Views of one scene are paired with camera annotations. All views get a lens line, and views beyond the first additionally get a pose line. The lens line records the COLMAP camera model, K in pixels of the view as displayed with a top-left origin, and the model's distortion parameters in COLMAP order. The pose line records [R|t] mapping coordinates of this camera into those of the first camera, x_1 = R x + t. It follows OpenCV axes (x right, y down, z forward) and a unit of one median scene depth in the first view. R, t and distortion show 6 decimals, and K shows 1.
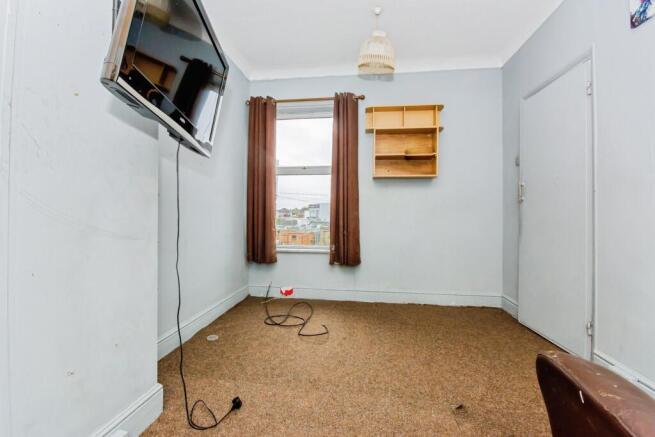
lens RADIAL K [[292.1, 0, 329.7], [0, 292.1, 212.3], [0, 0, 1]] dist [-0.006768, -0.000977]
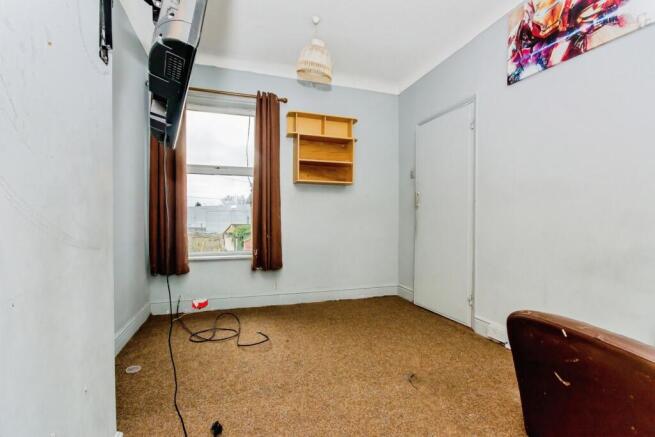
lens RADIAL K [[292.1, 0, 330.5], [0, 292.1, 222.7], [0, 0, 1]] dist [-0.006768, -0.000977]
pose [[0.905397, -0.009635, 0.424456, -0.201383], [0.000751, 0.999777, 0.021093, 0.002878], [-0.424564, -0.018779, 0.905203, 0.028957]]
